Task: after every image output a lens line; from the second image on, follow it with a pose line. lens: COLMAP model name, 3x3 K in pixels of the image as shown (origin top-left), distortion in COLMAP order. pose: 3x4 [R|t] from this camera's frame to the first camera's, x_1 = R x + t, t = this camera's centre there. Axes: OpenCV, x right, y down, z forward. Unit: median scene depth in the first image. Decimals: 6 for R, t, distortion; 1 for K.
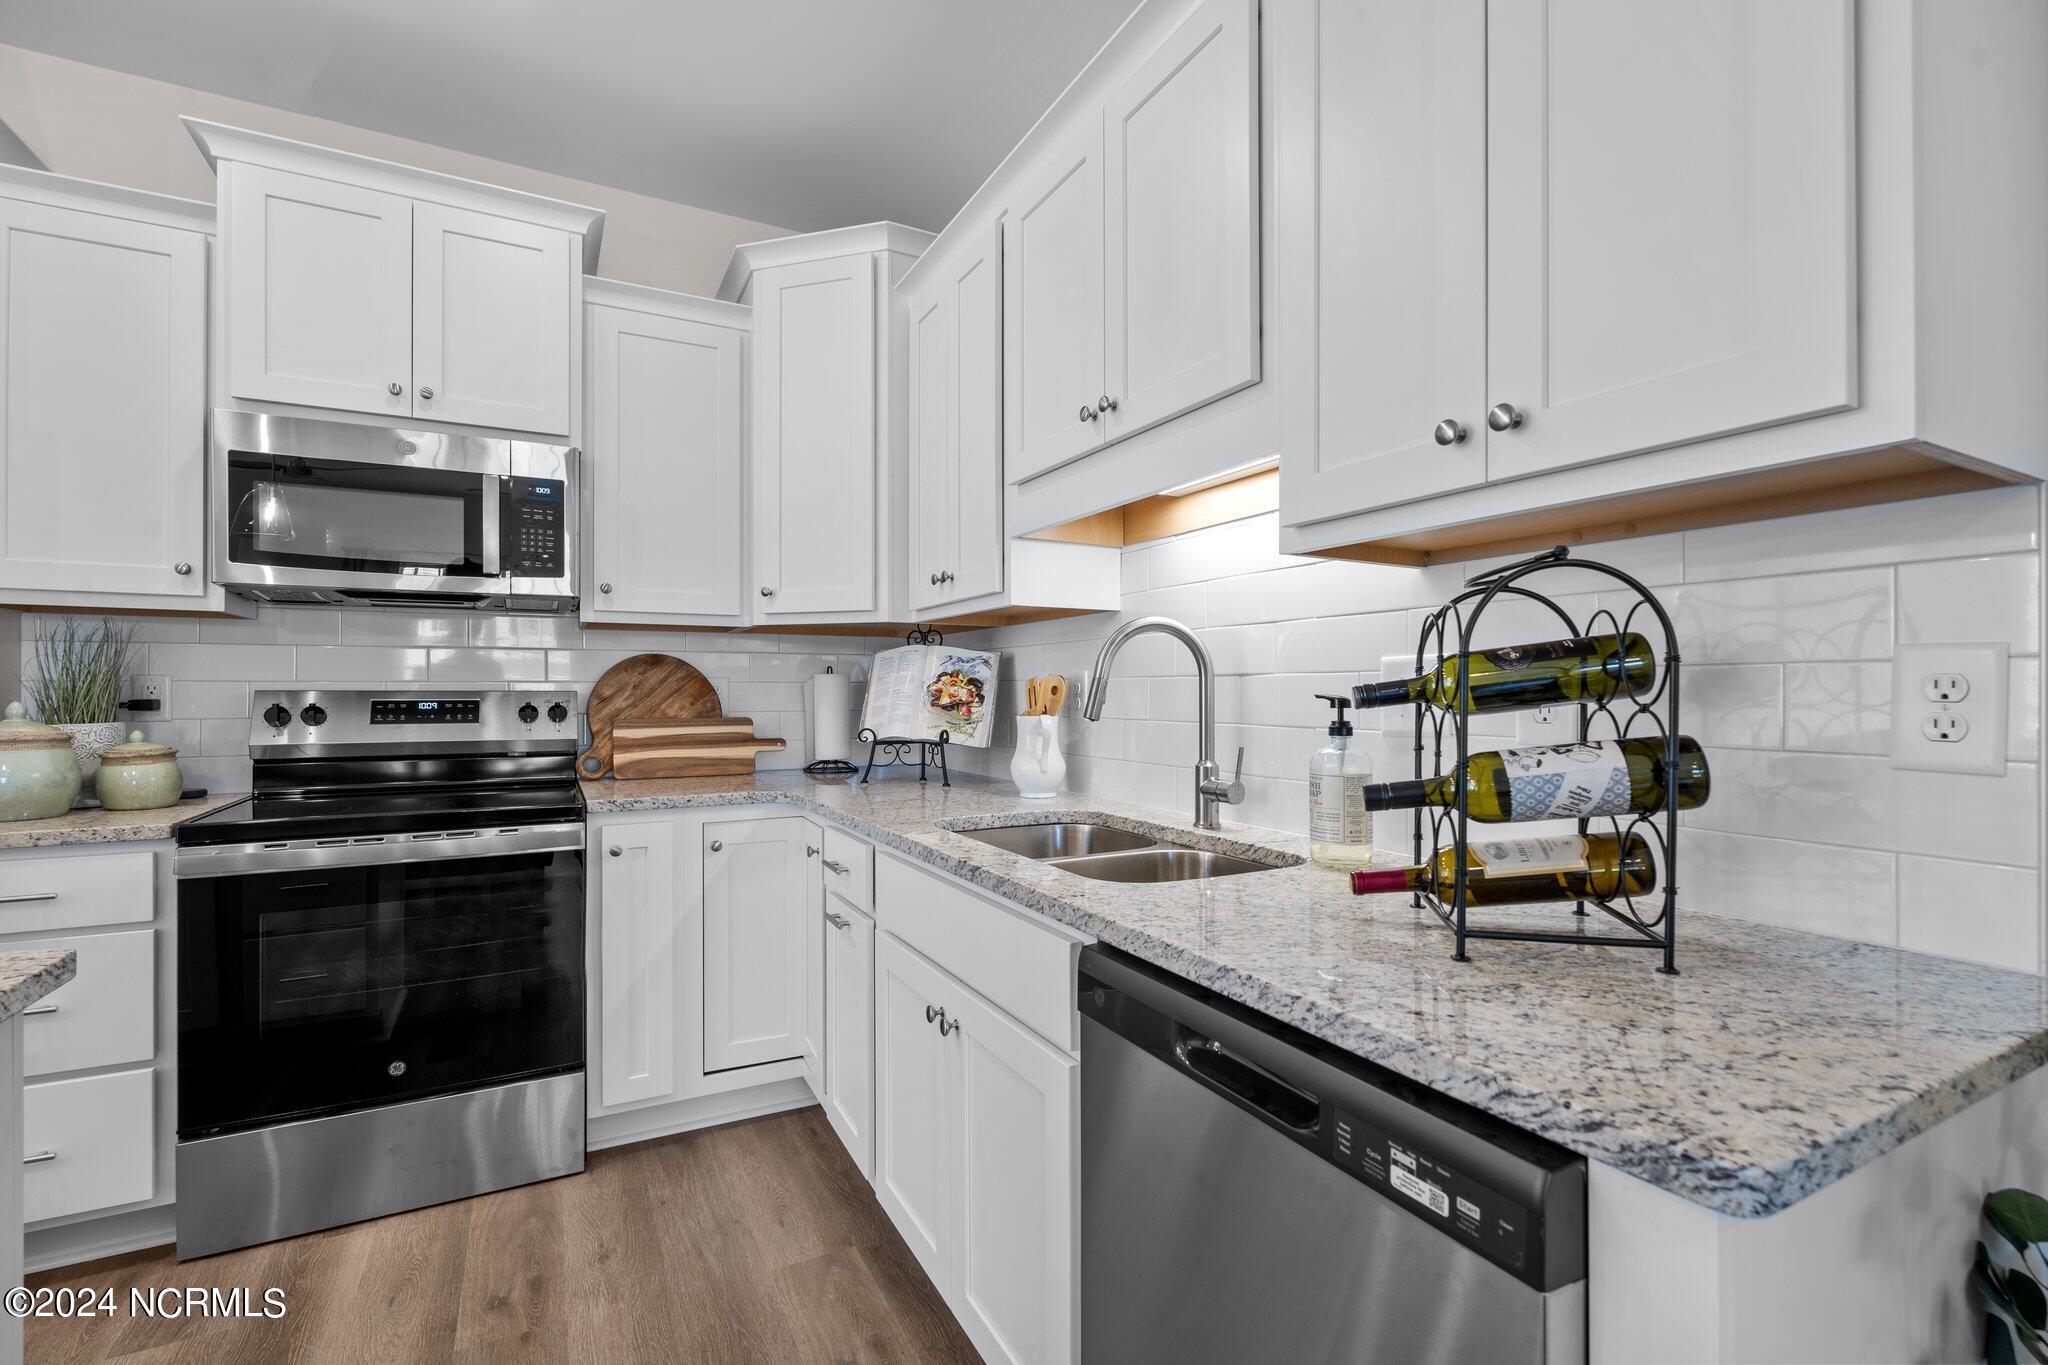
lens RADIAL K [[898.6, 0, 1021.1], [0, 898.6, 686.9], [0, 0, 1]] dist [-0.002367, 0.000152]
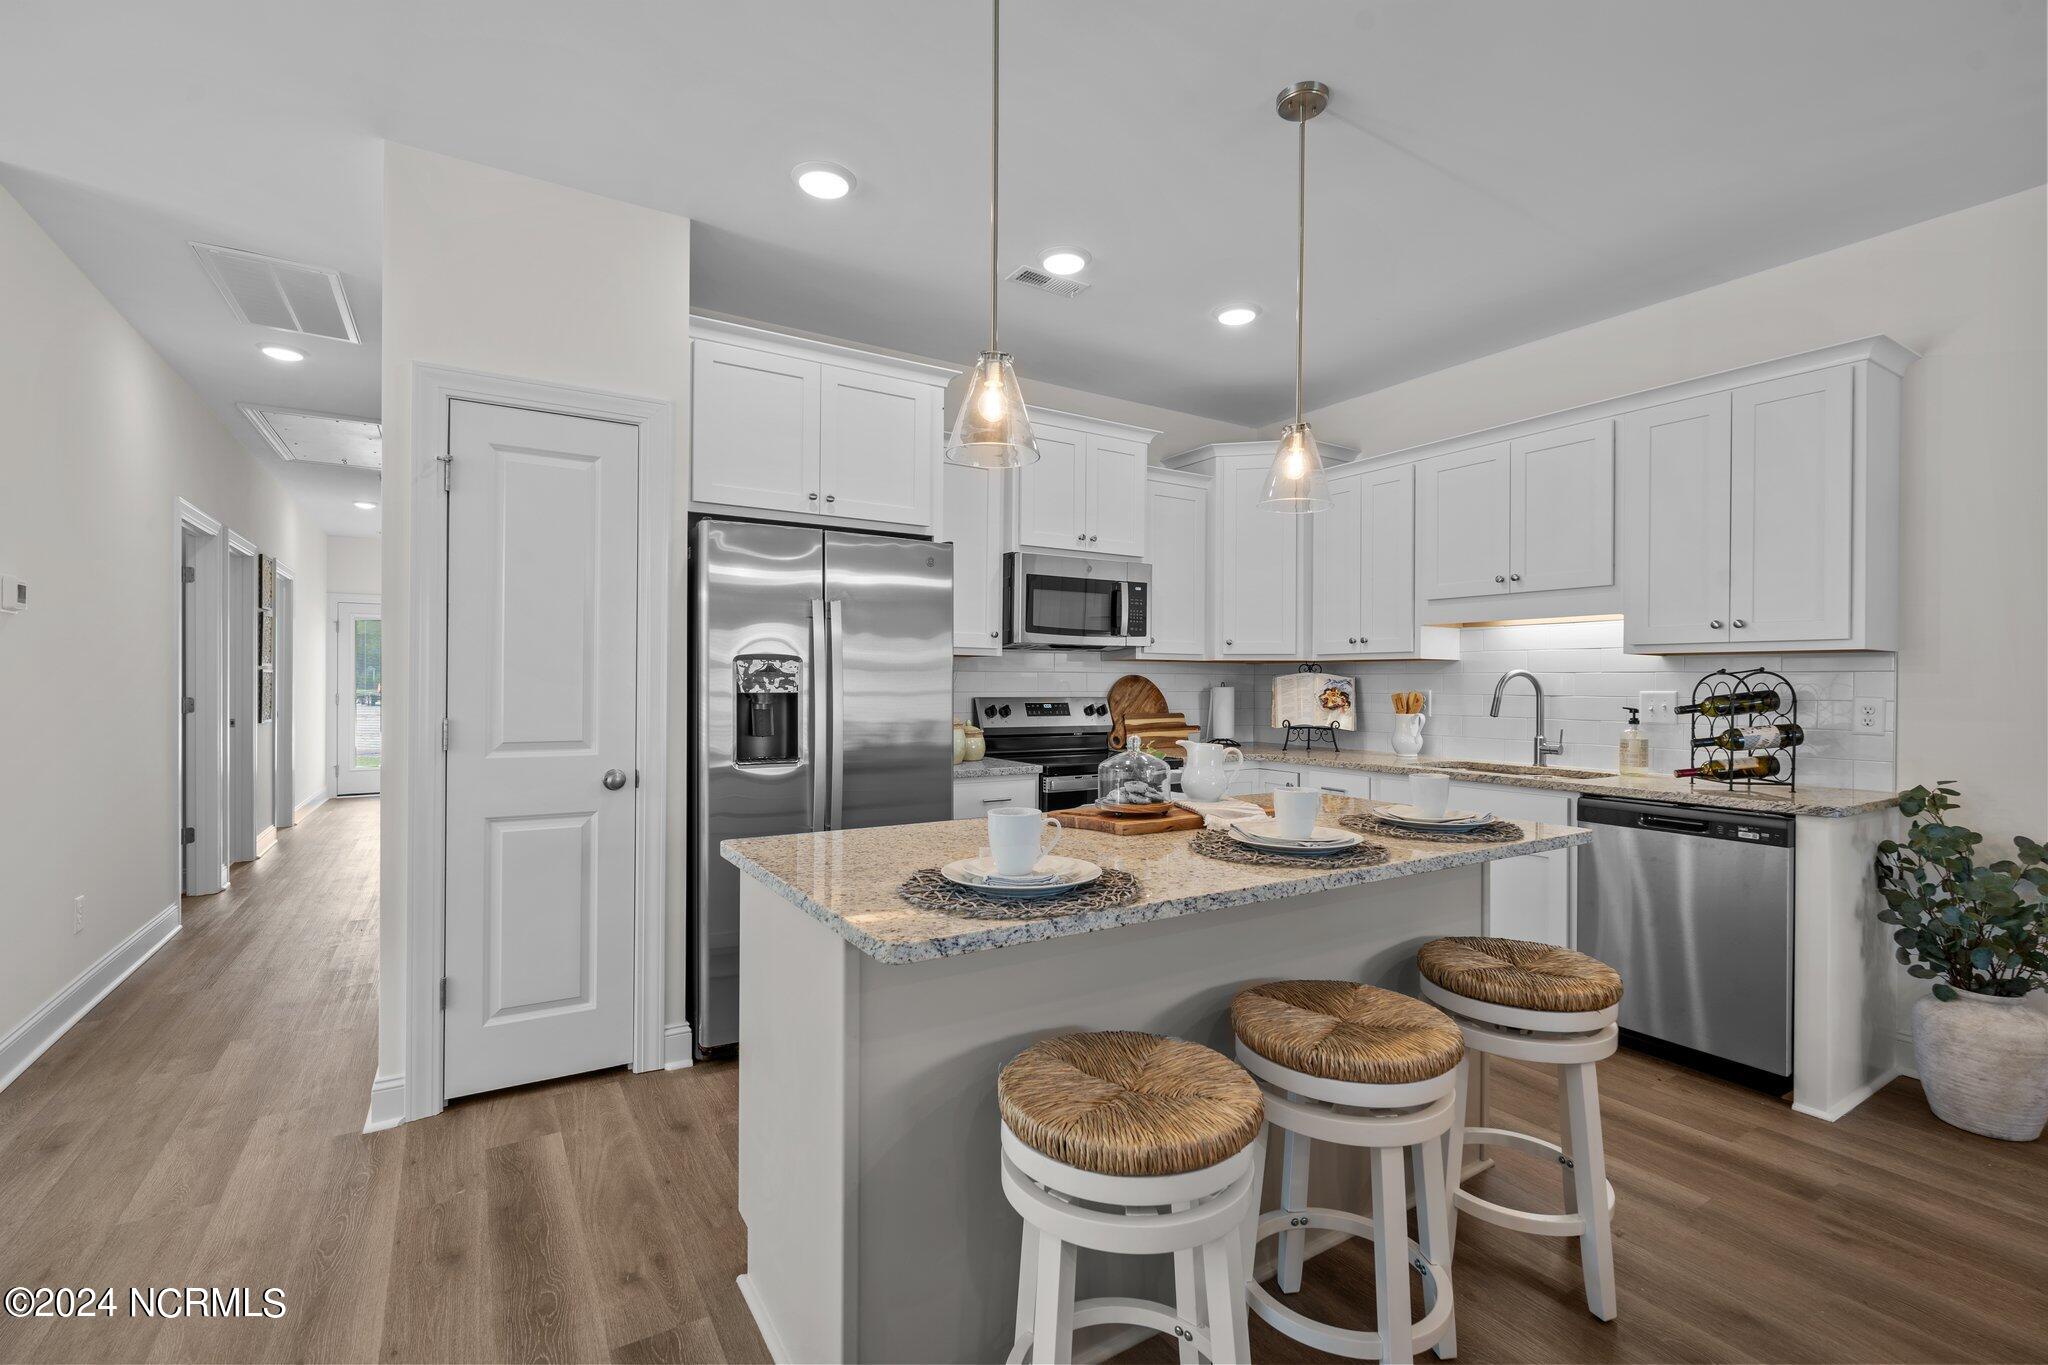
lens RADIAL K [[898.6, 0, 1021.1], [0, 898.6, 686.9], [0, 0, 1]] dist [-0.002367, 0.000152]
pose [[0.997496, 0.006552, 0.070423, -0.898252], [-0.007268, 0.999924, 0.009921, -0.036101], [-0.070353, -0.010408, 0.997468, -0.805764]]
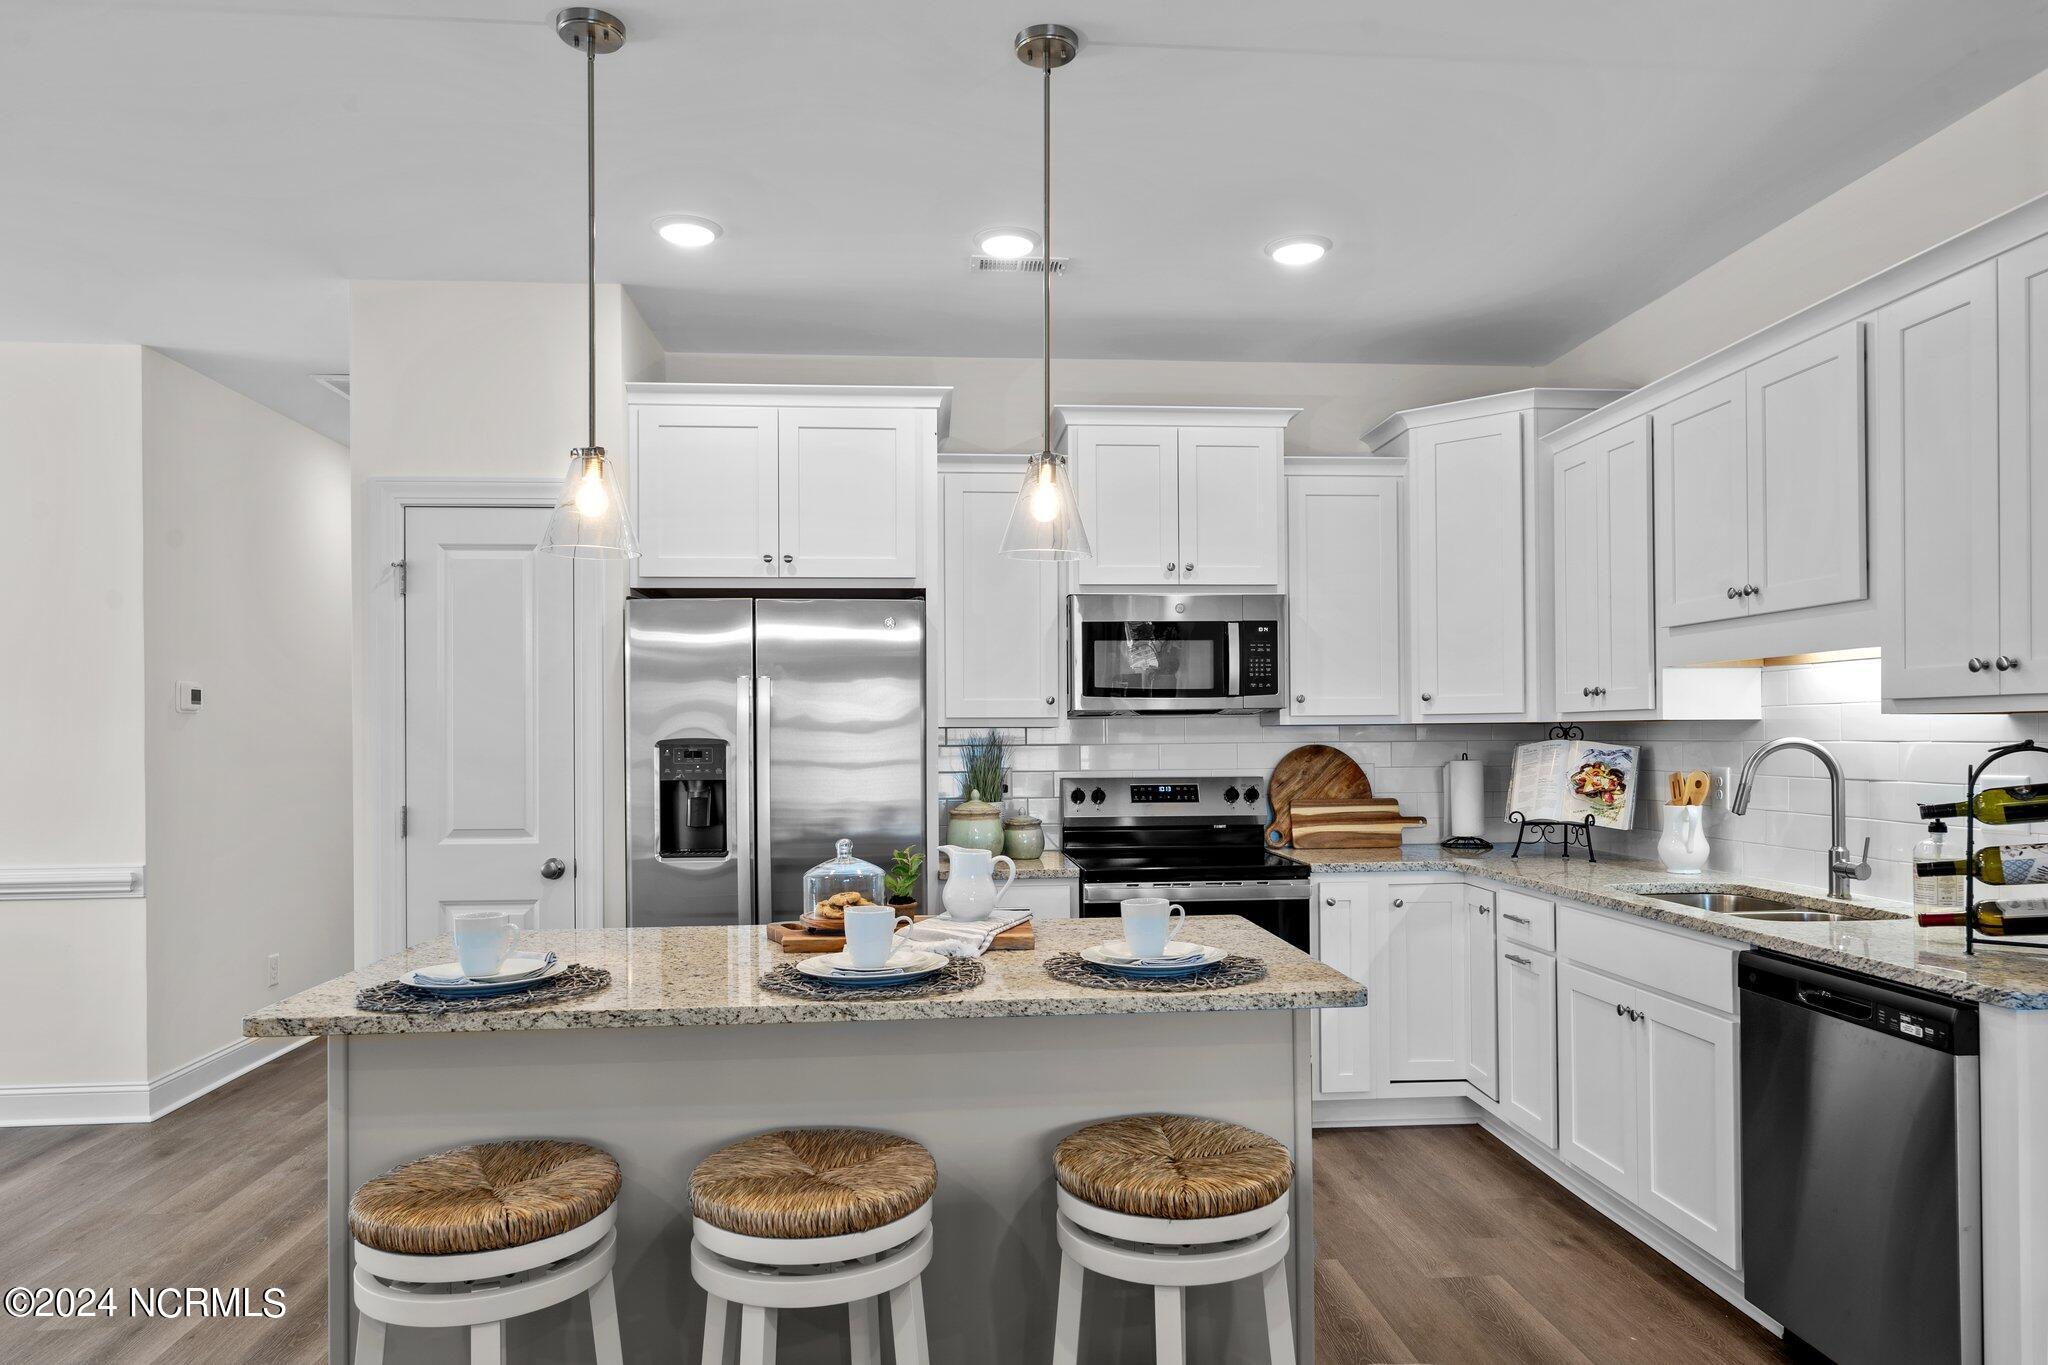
lens RADIAL K [[1278.5, 0, 1032.1], [0, 1278.5, 732.0], [0, 0, 1]] dist [-0.001409, 0.001451]
pose [[0.919599, -0.007502, -0.392787, -0.105375], [0.009206, 0.999955, 0.002454, -0.074912], [0.392750, -0.005872, 0.919626, -0.875560]]
